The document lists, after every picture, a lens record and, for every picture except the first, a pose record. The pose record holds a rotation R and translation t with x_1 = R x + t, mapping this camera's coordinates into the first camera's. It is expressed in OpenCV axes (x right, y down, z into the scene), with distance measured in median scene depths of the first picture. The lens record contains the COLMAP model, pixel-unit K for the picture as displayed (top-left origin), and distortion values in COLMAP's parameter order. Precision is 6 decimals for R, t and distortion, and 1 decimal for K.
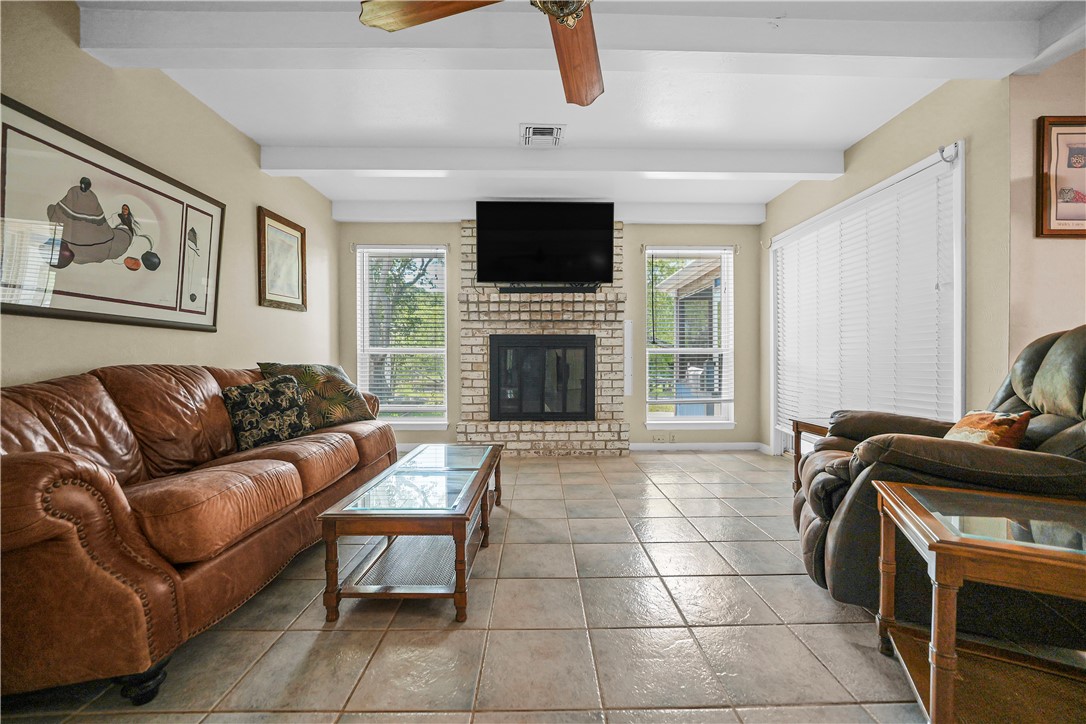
lens RADIAL K [[435.3, 0, 542.6], [0, 435.3, 358.0], [0, 0, 1]] dist [-0.019988, 0.004466]
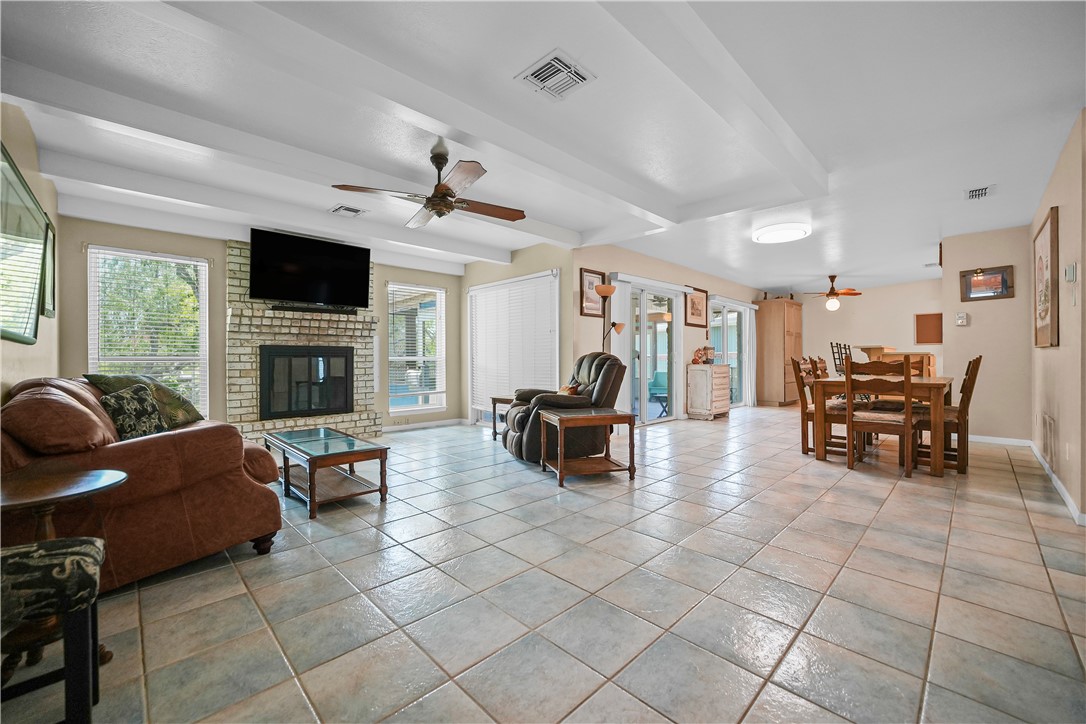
lens RADIAL K [[435.3, 0, 540.1], [0, 435.3, 356.6], [0, 0, 1]] dist [-0.019988, 0.004466]
pose [[0.729155, 0.000595, 0.684348, -0.427020], [0.004216, 0.999977, -0.005361, -0.016625], [-0.684336, 0.006794, 0.729135, -0.390529]]
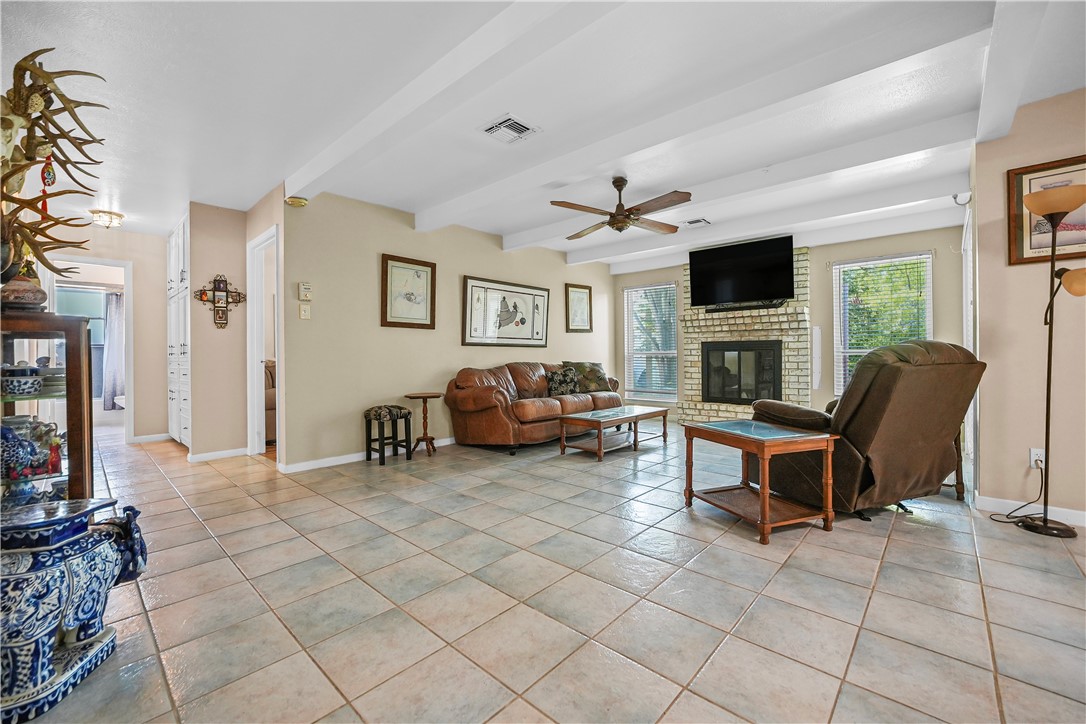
lens RADIAL K [[435.3, 0, 549.2], [0, 435.3, 366.1], [0, 0, 1]] dist [-0.019988, 0.004466]
pose [[0.734357, 0.012593, -0.678646, 0.574231], [0.006105, 0.999665, 0.025155, -0.014977], [0.678736, -0.022616, 0.734034, -0.476034]]
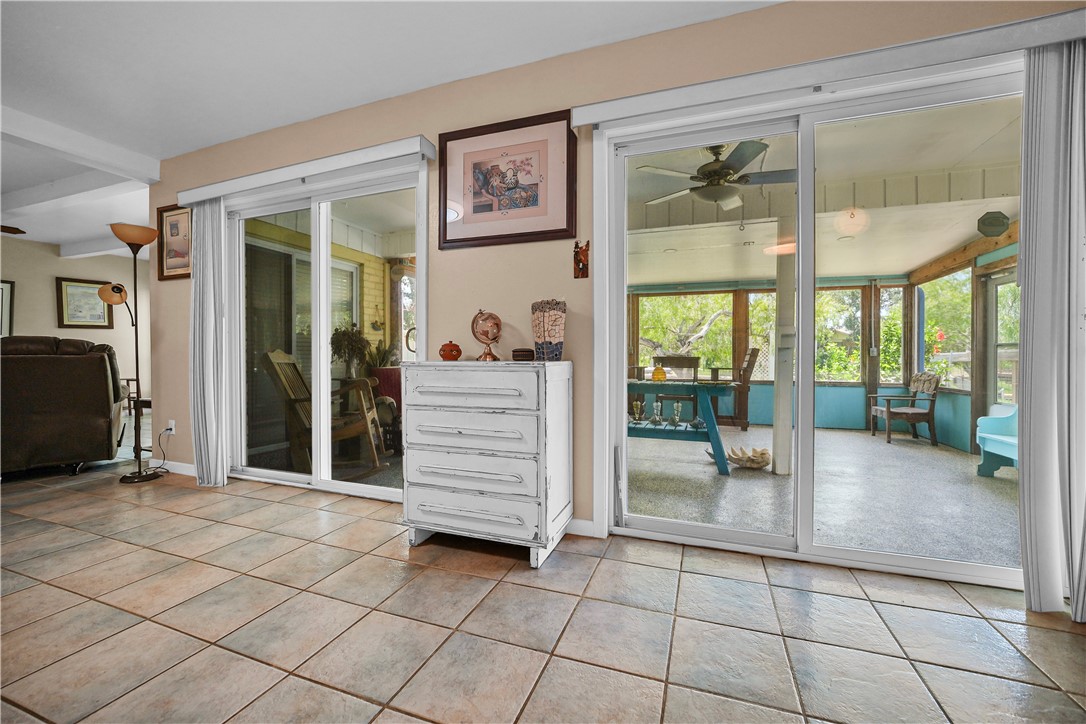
lens RADIAL K [[435.3, 0, 537.8], [0, 435.3, 358.6], [0, 0, 1]] dist [-0.019988, 0.004466]
pose [[0.931936, 0.001335, -0.362620, 1.761919], [0.002074, 0.999957, 0.009011, 0.002318], [0.362617, -0.009150, 0.931893, -0.009530]]
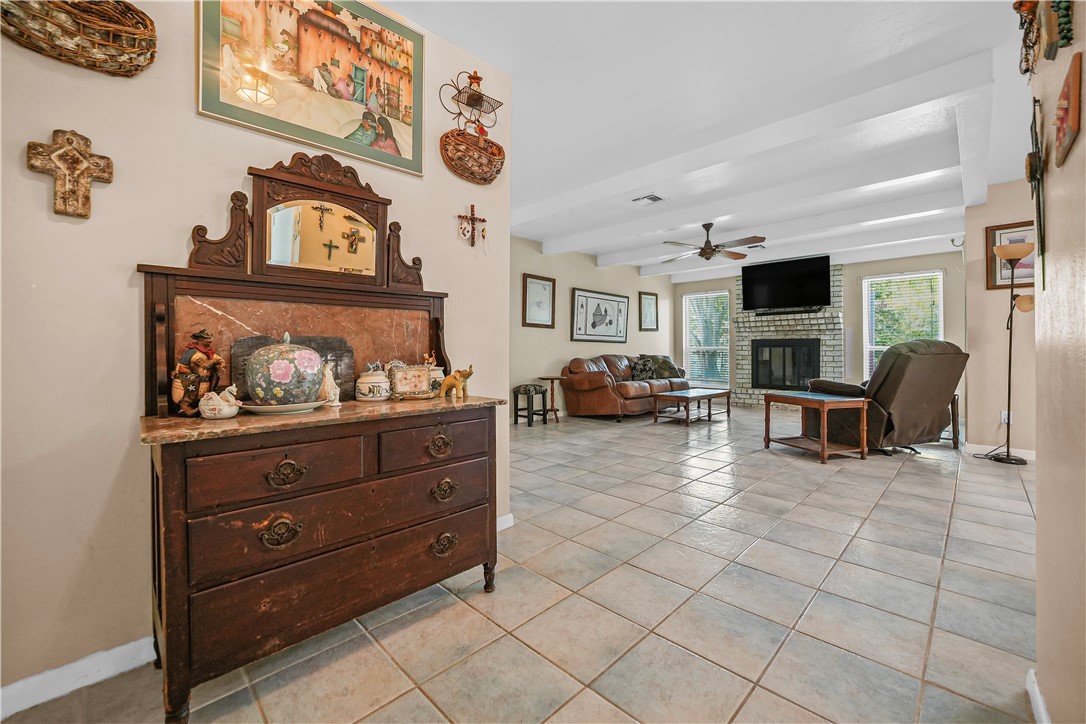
lens RADIAL K [[435.3, 0, 546.2], [0, 435.3, 353.9], [0, 0, 1]] dist [-0.019988, 0.004466]
pose [[0.704032, 0.003991, -0.710157, 0.640794], [-0.001336, 0.999990, 0.004295, -0.001389], [0.710167, -0.002076, 0.704030, -0.987114]]
